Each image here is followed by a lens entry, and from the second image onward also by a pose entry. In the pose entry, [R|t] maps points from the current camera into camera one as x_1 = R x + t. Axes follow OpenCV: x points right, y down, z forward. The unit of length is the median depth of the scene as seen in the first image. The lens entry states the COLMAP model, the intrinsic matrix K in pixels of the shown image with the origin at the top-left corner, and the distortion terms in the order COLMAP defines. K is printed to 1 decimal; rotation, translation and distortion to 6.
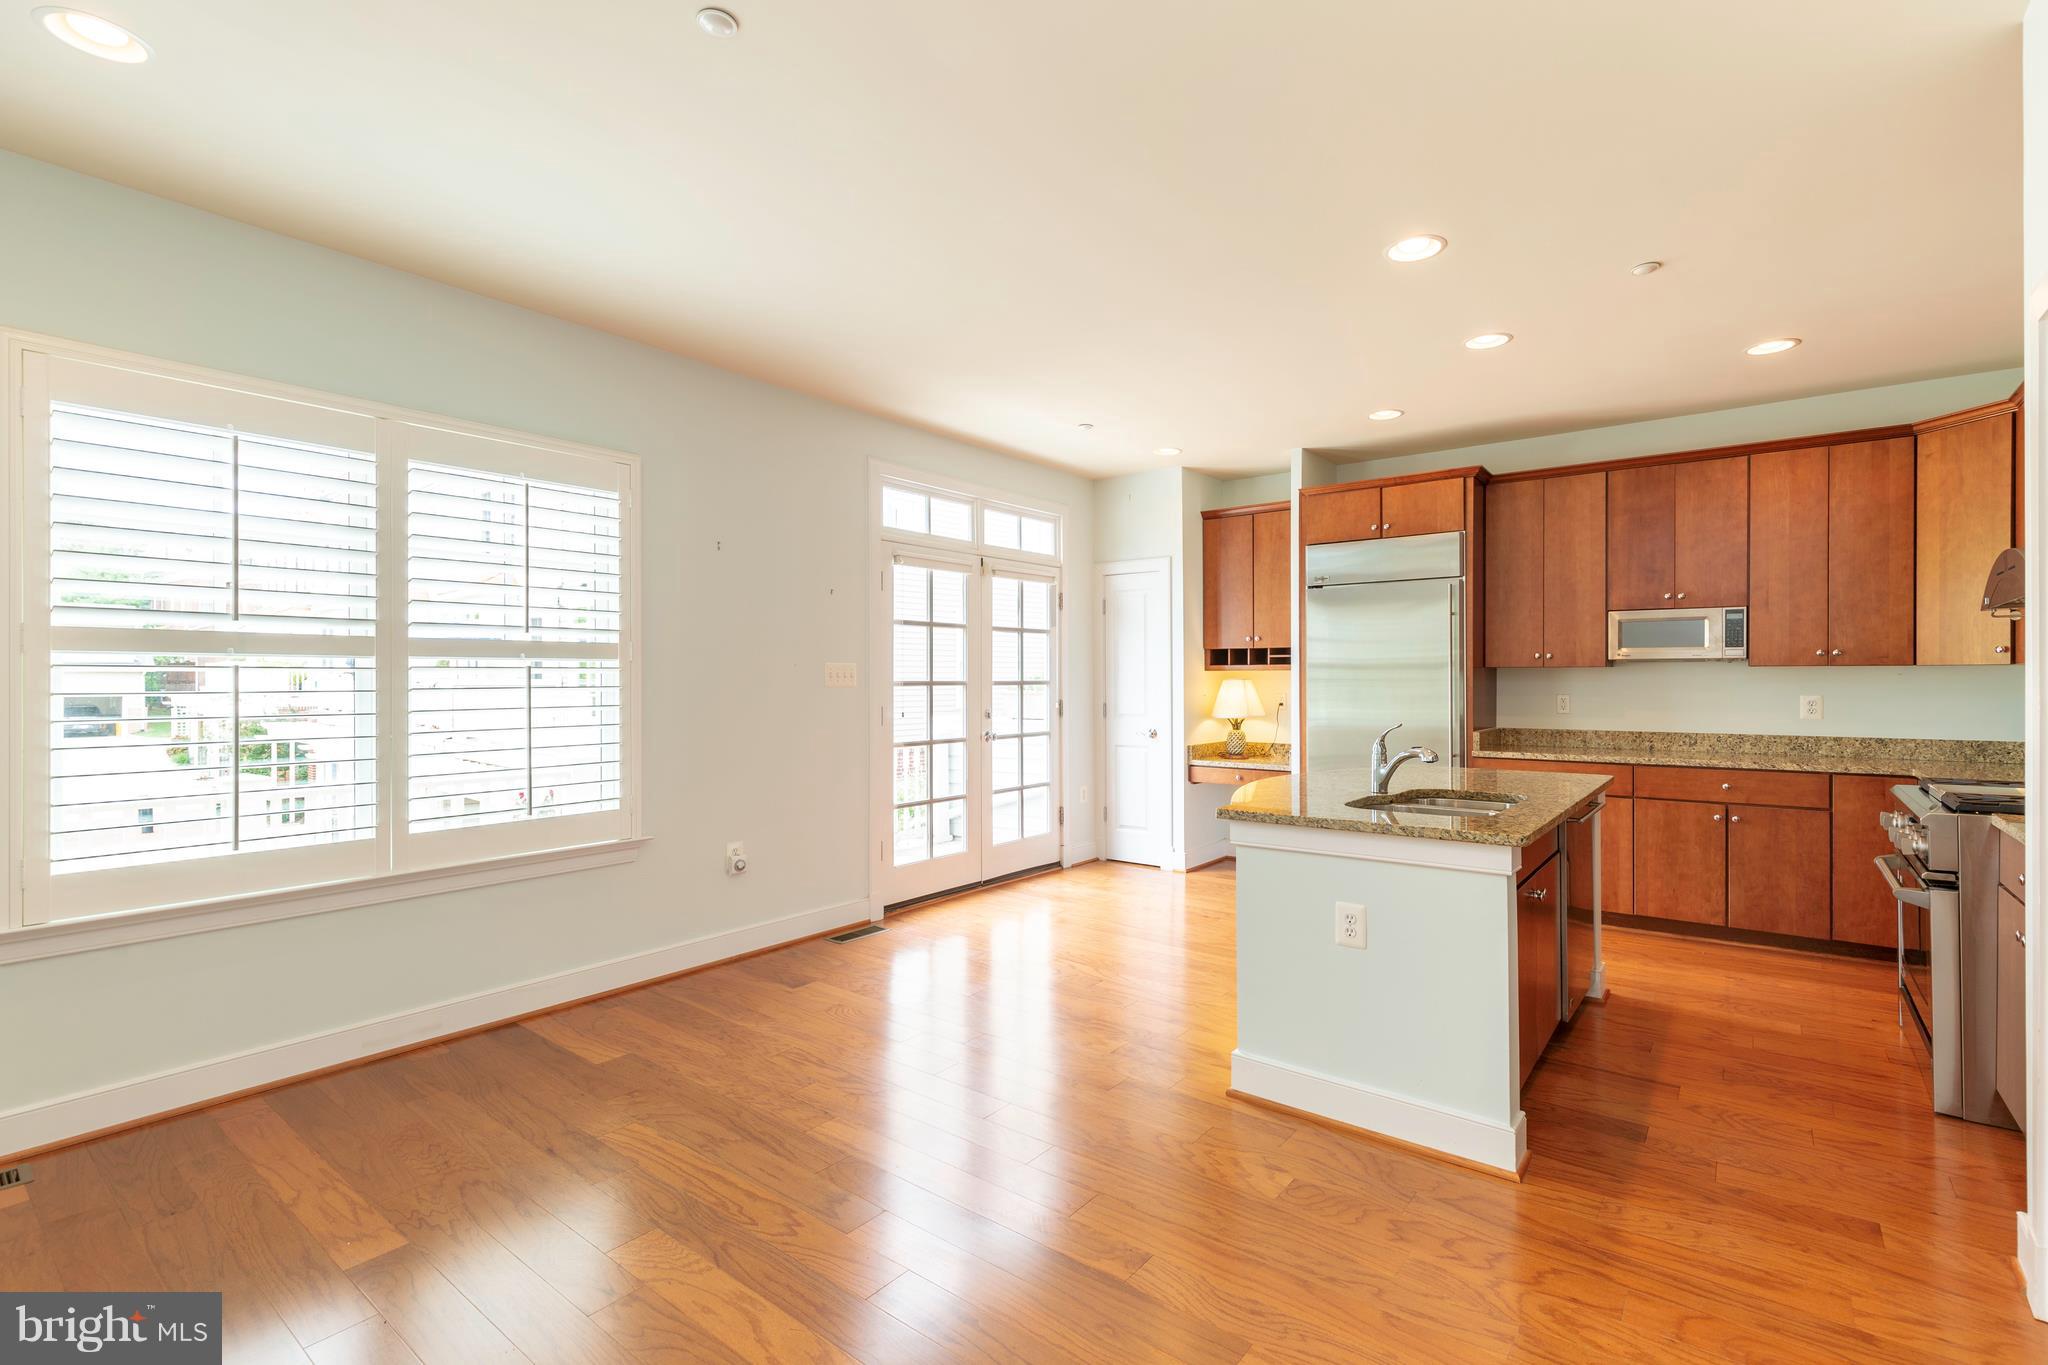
lens RADIAL K [[927.9, 0, 1087.1], [0, 927.9, 677.6], [0, 0, 1]] dist [0.010736, -0.003322]
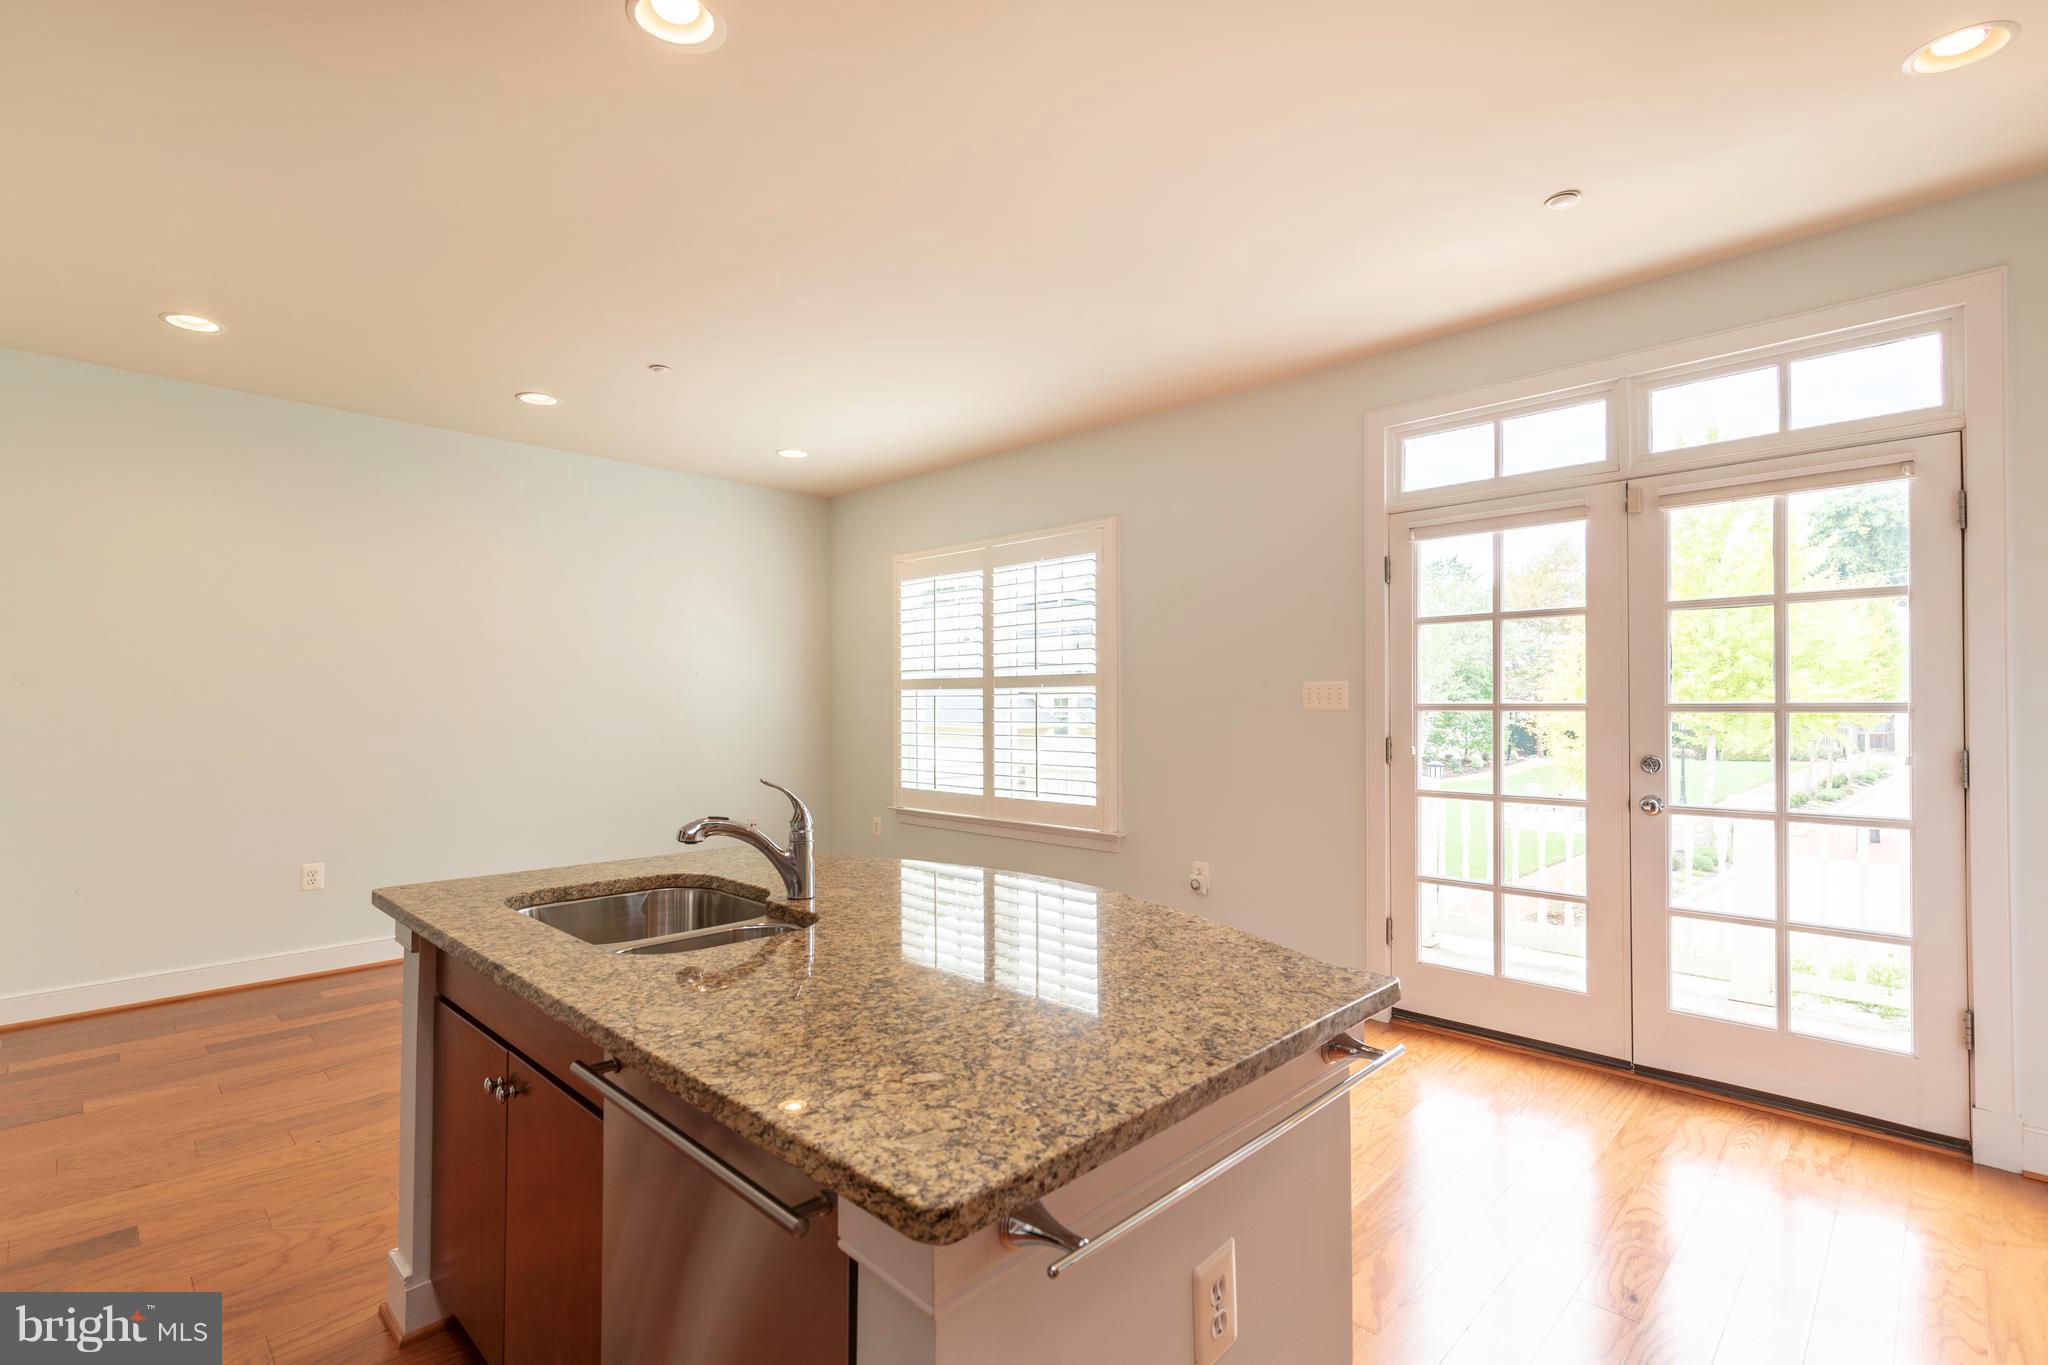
lens RADIAL K [[927.9, 0, 974.1], [0, 927.9, 696.3], [0, 0, 1]] dist [0.010736, -0.003322]
pose [[-0.171431, -0.003668, -0.985189, 0.555177], [0.006769, 0.999965, -0.004901, -0.000496], [0.985173, -0.007509, -0.171400, 0.775018]]
